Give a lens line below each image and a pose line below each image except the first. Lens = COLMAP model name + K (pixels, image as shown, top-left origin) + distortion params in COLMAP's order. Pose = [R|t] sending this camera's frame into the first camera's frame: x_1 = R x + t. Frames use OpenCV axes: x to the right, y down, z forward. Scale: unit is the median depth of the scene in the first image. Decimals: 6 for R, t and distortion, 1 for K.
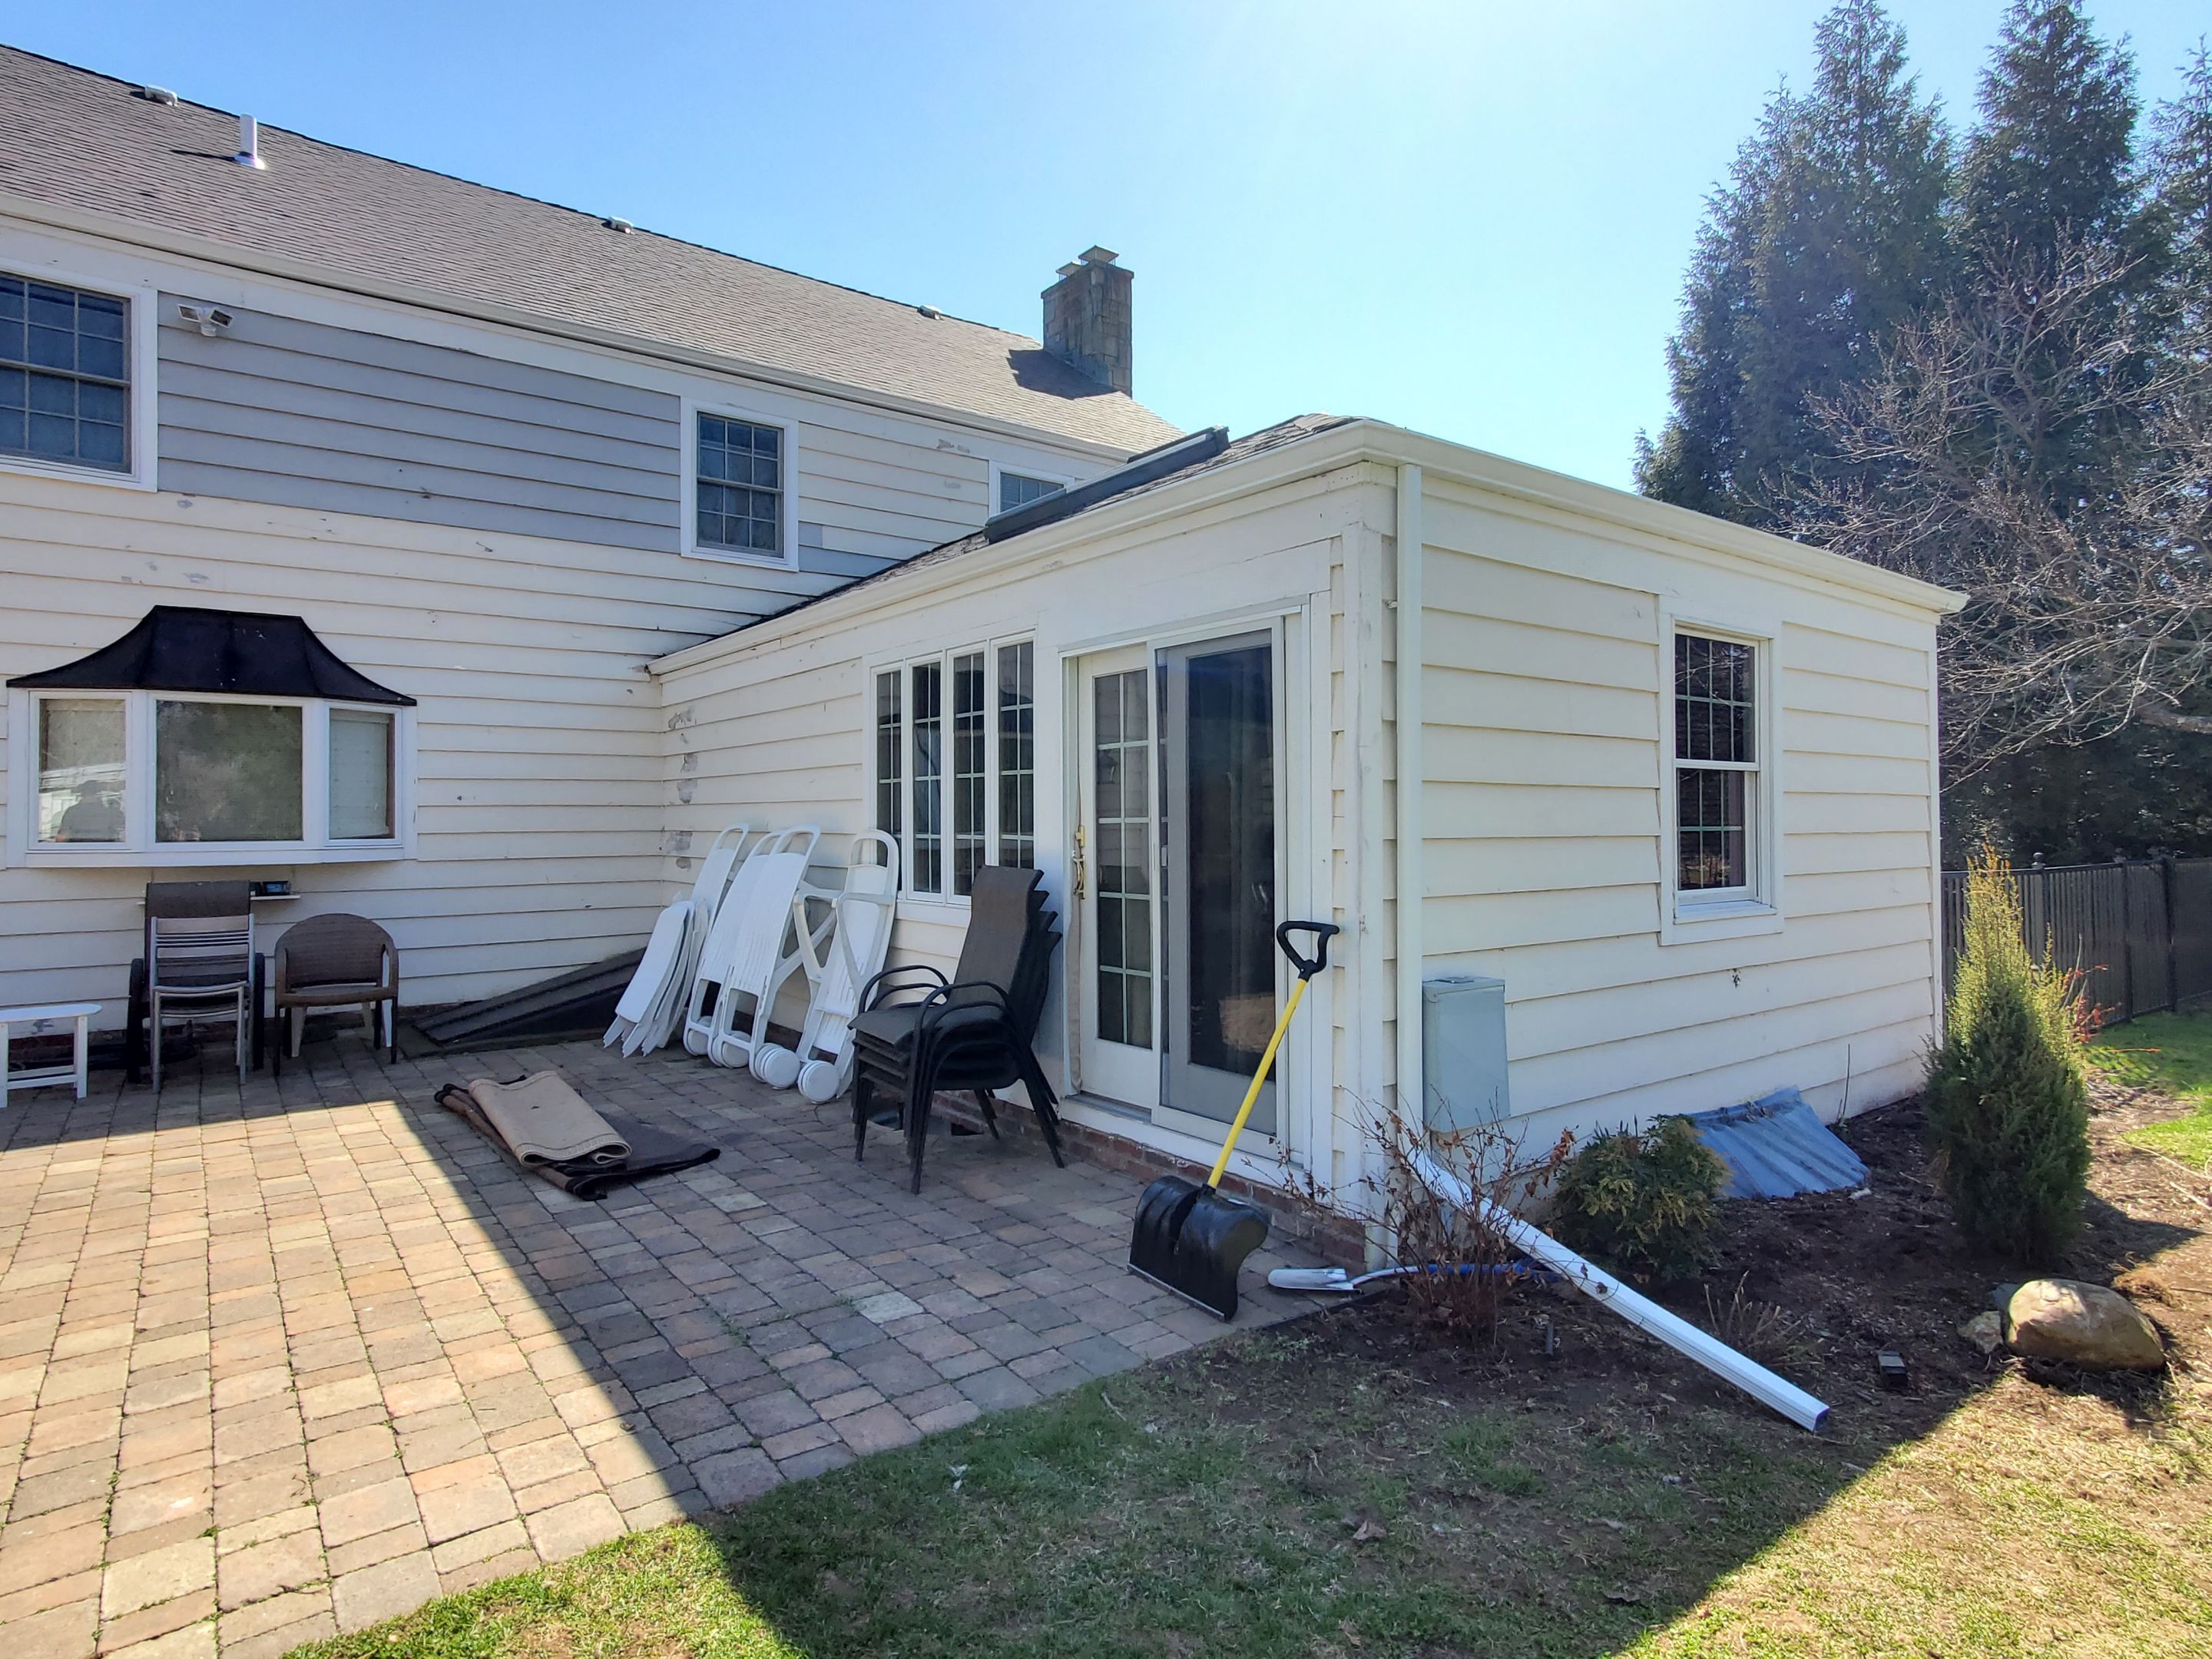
lens RADIAL K [[1214.8, 0, 1094.1], [0, 1214.8, 800.4], [0, 0, 1]] dist [-0.003540, 0.010265]
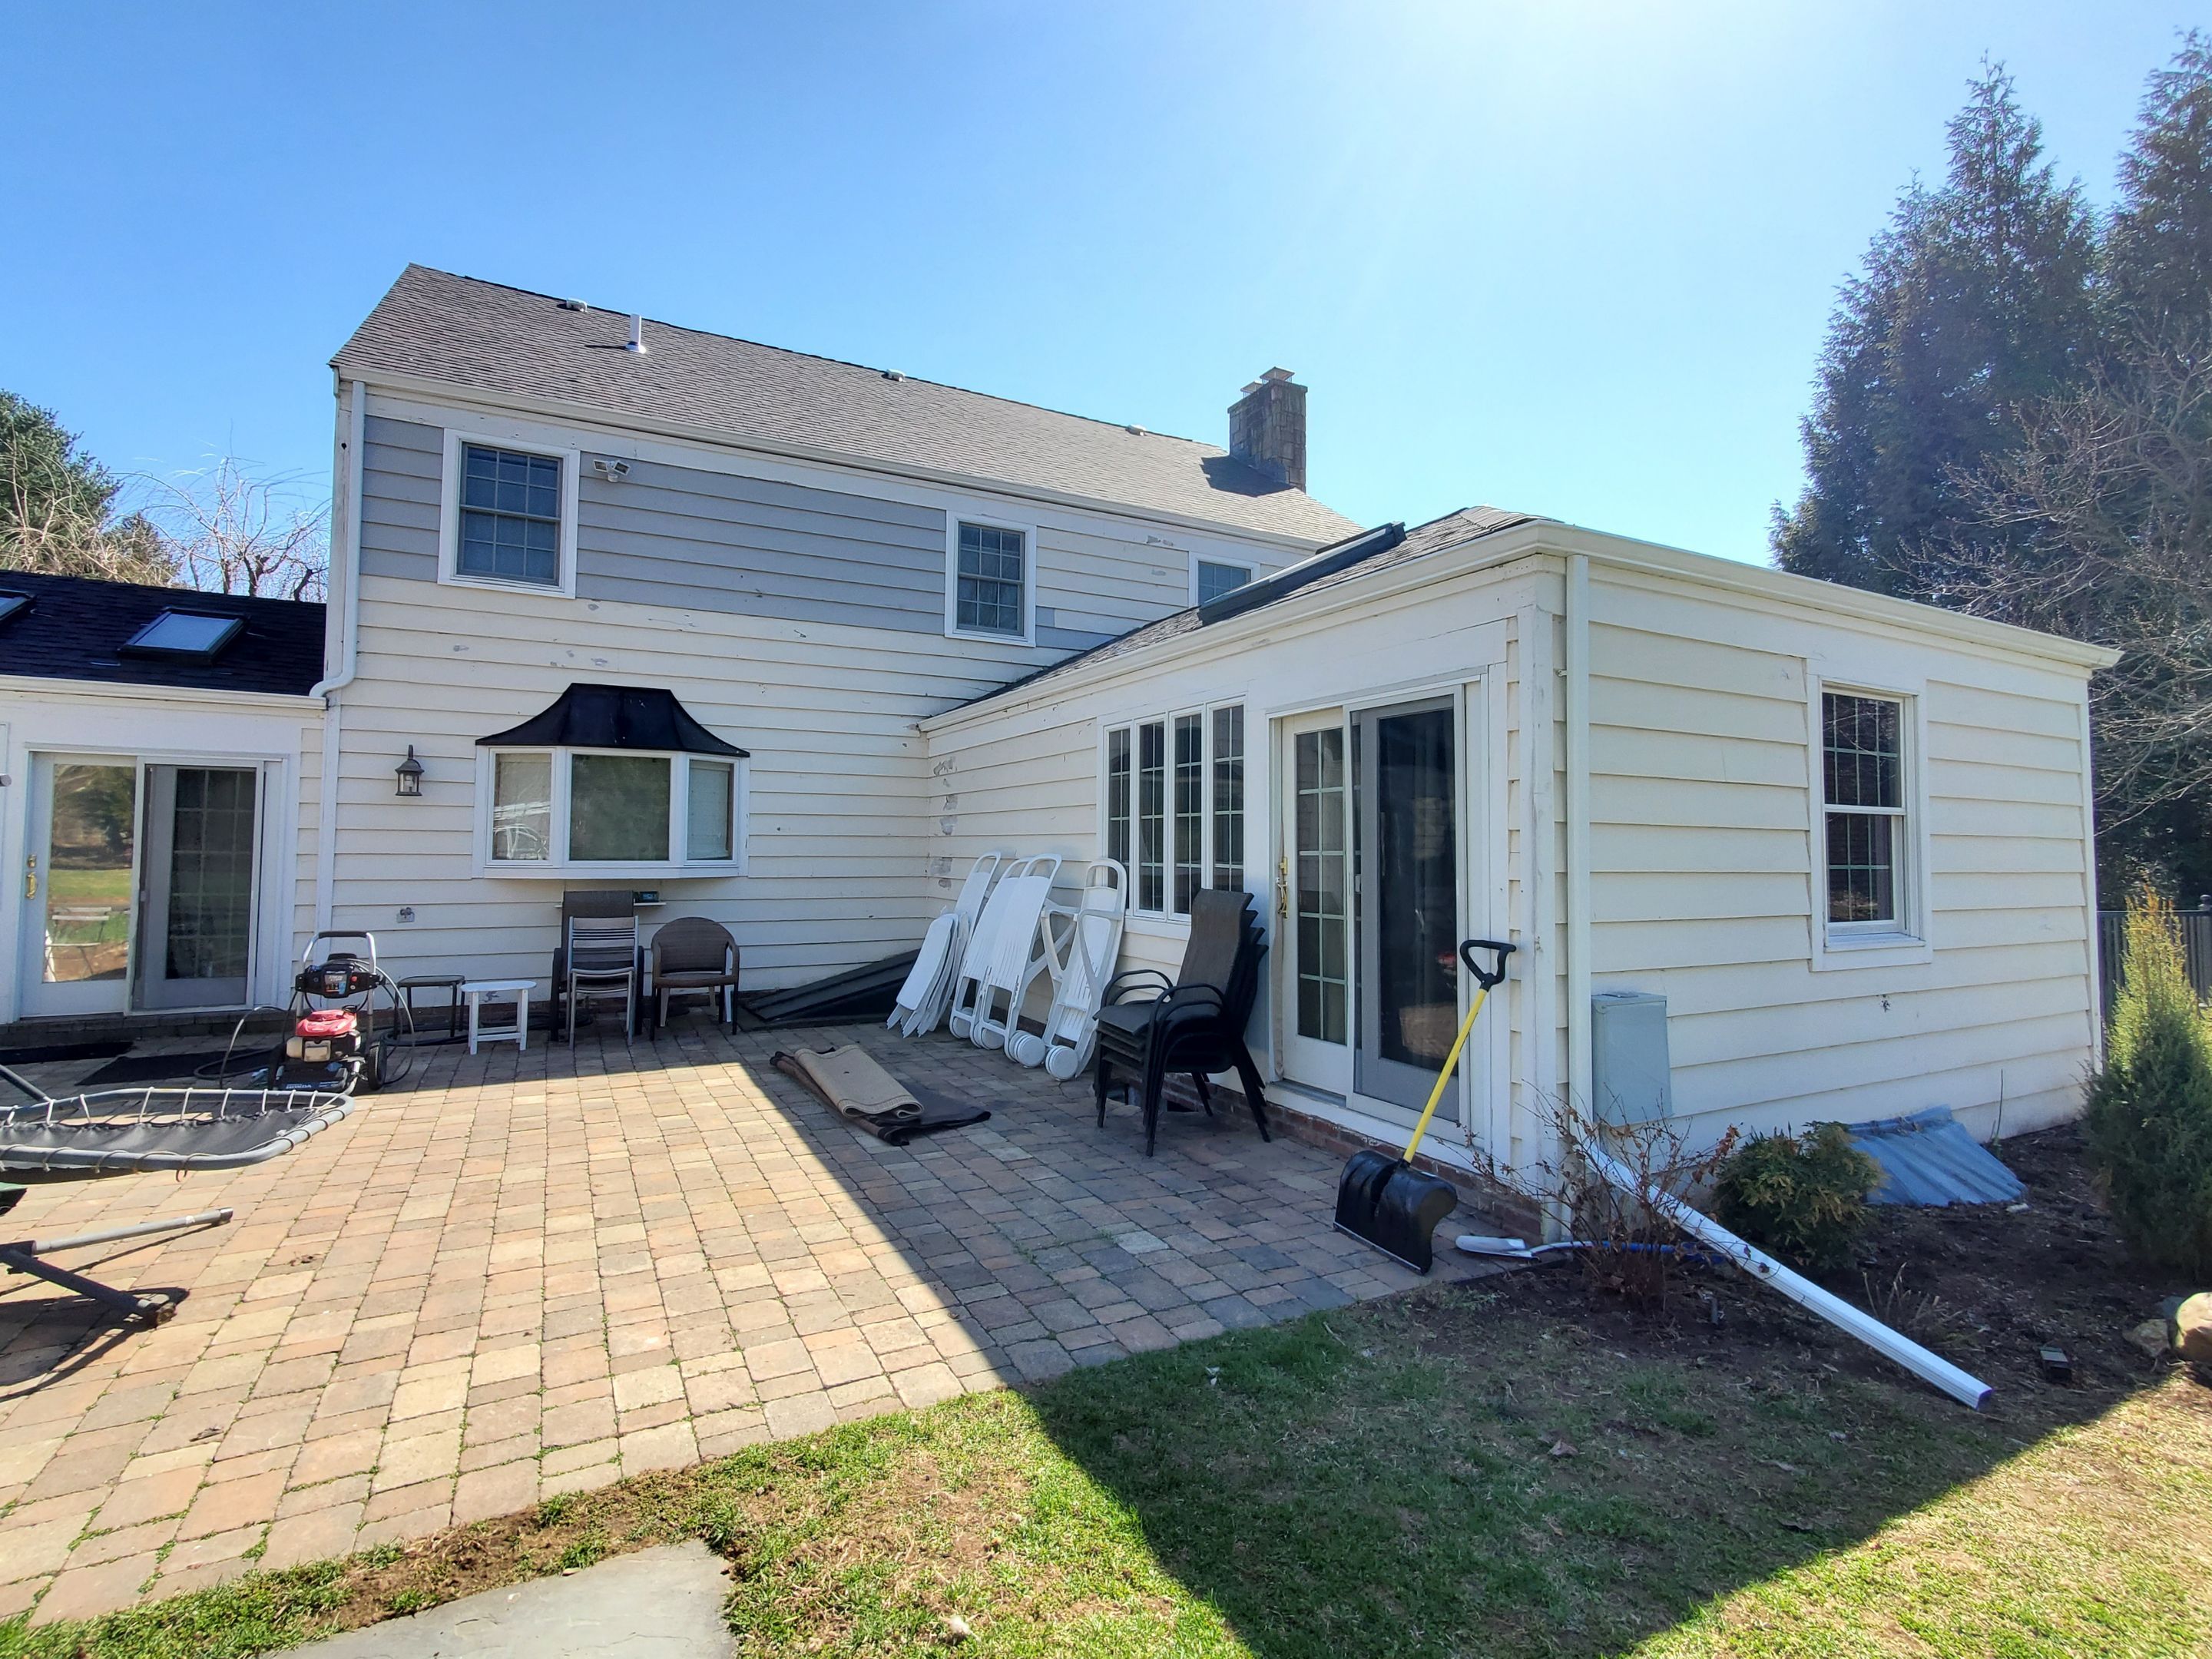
lens RADIAL K [[1040.8, 0, 1096.2], [0, 1040.8, 799.1], [0, 0, 1]] dist [-0.000835, 0.002814]
pose [[0.987737, 0.003972, -0.156074, -0.028693], [-0.009199, 0.999420, -0.032780, -0.000907], [0.155853, 0.033814, 0.987201, -0.043743]]
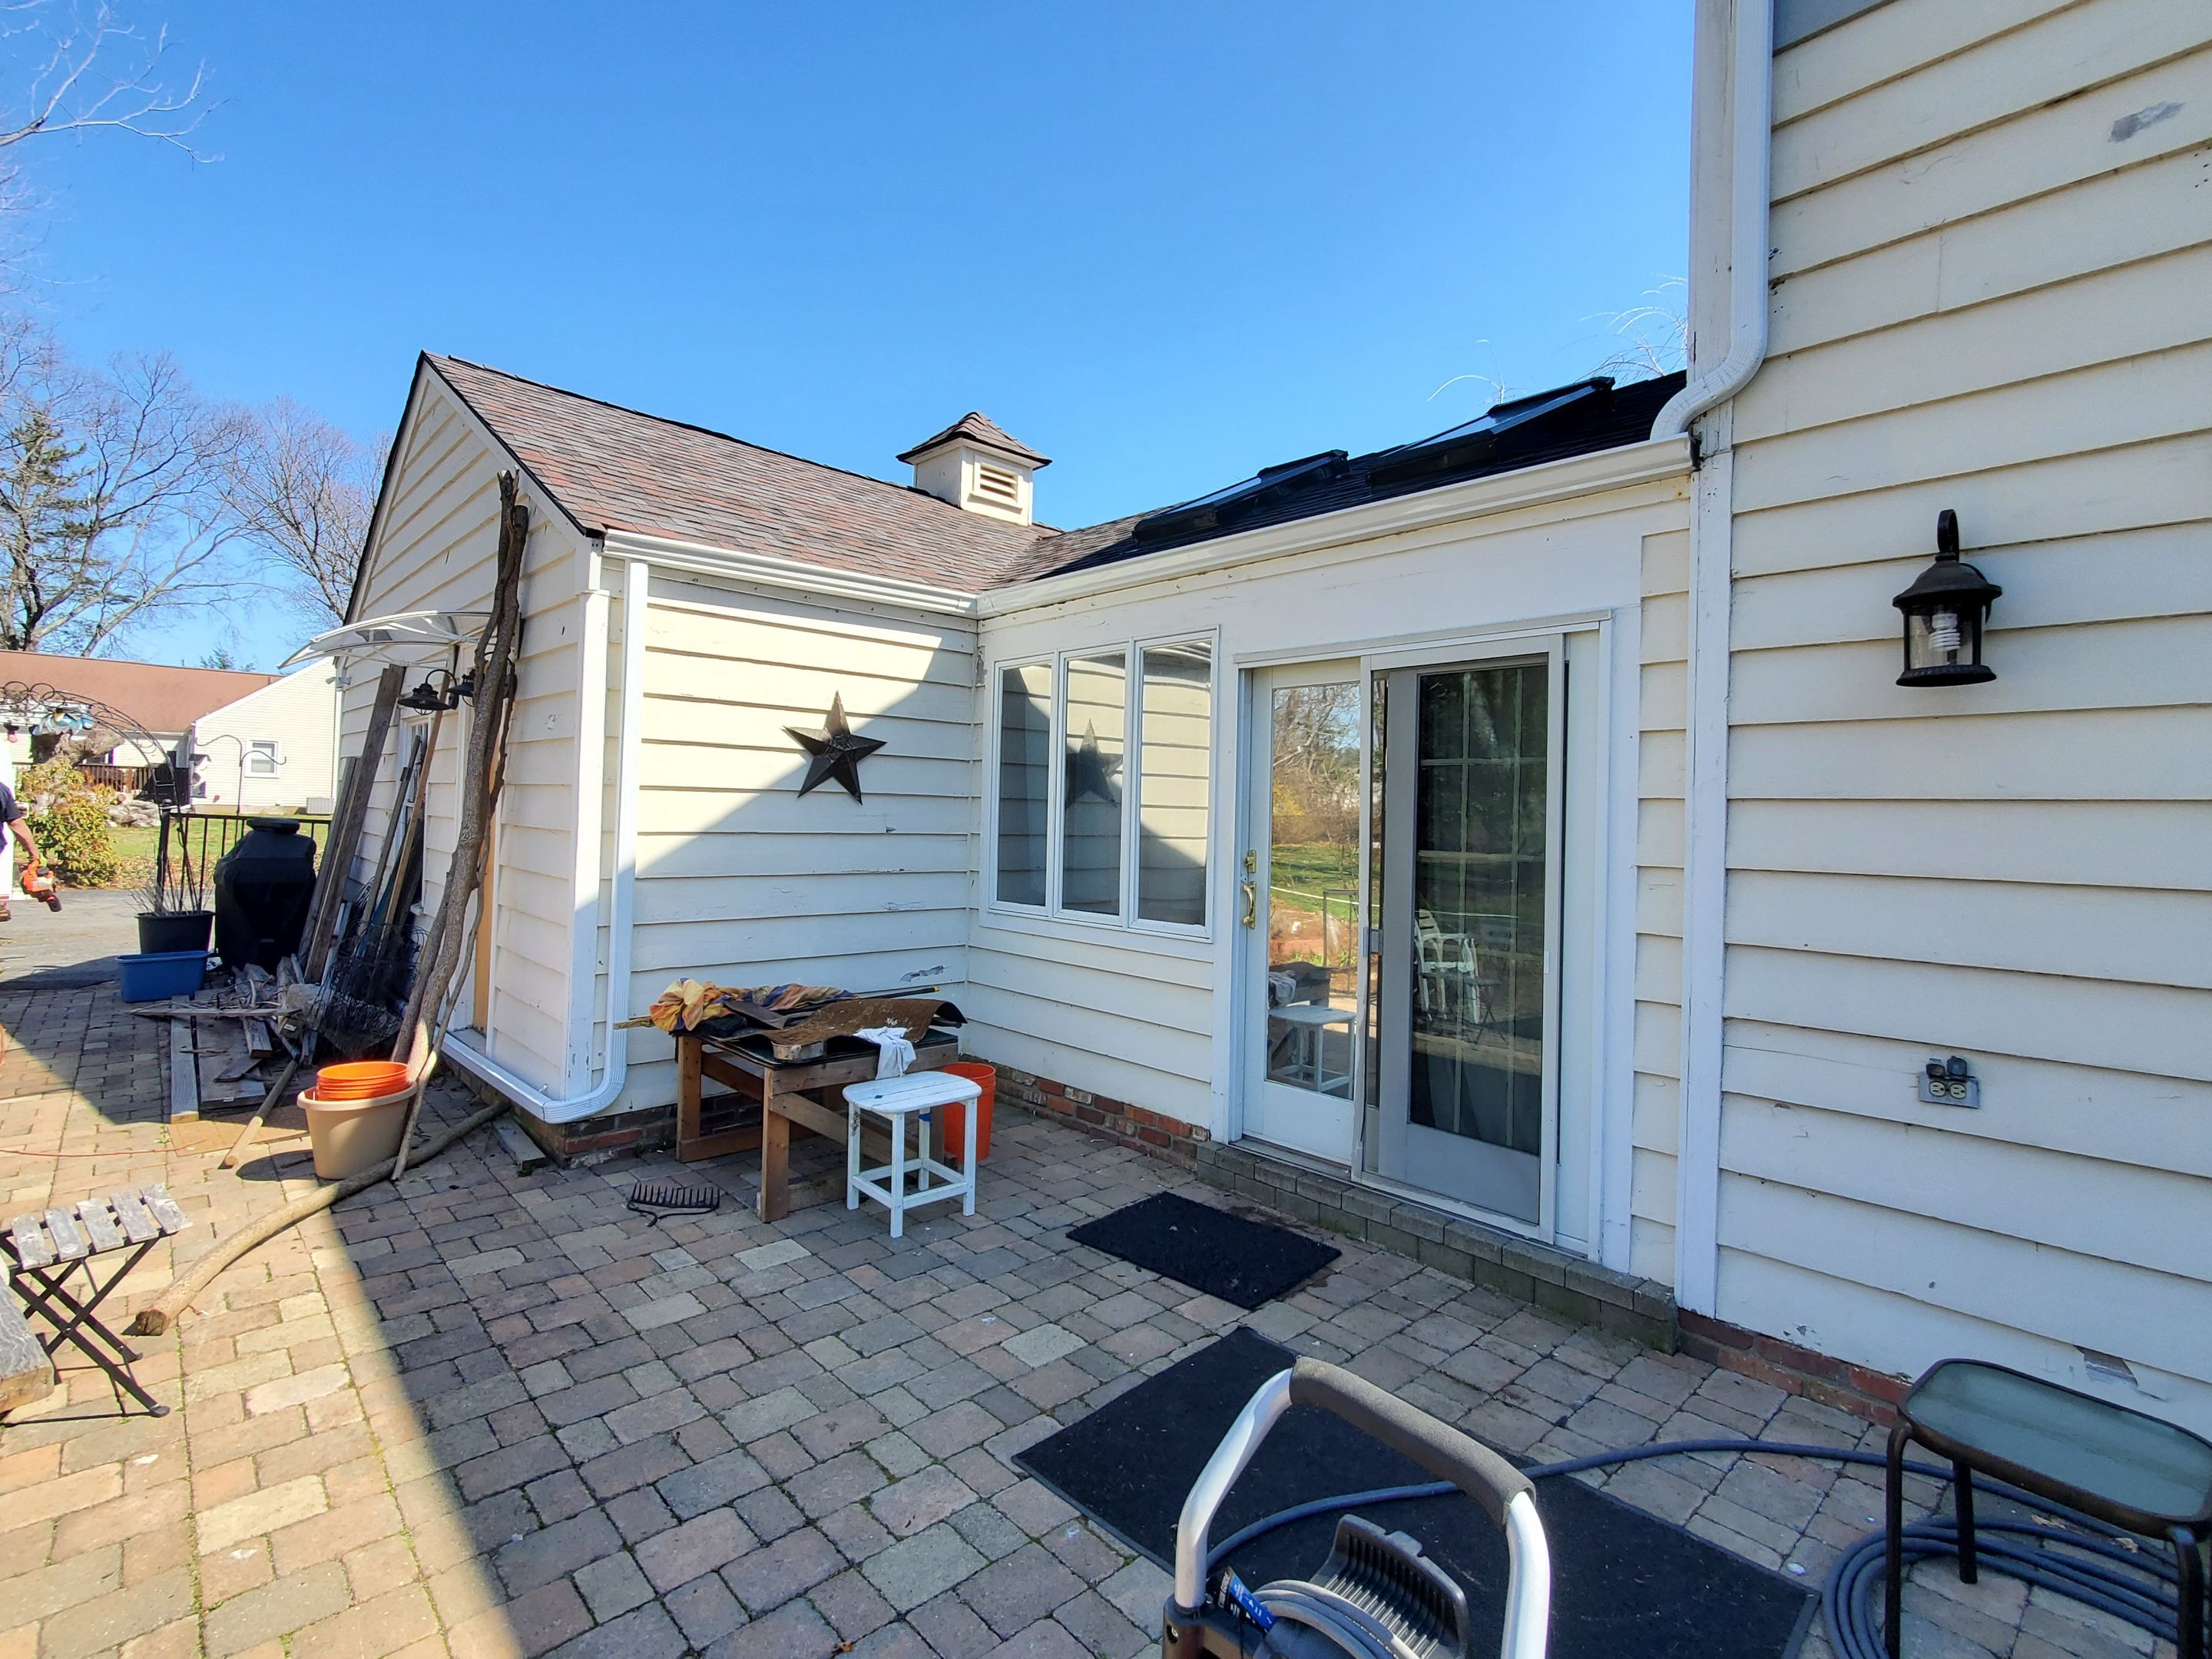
lens RADIAL K [[1040.8, 0, 1095.7], [0, 1040.8, 805.5], [0, 0, 1]] dist [-0.000835, 0.002814]
pose [[0.104645, -0.006035, -0.994491, -0.729265], [-0.005090, 0.999965, -0.006604, 0.009907], [0.994497, 0.005753, 0.104610, 0.752708]]
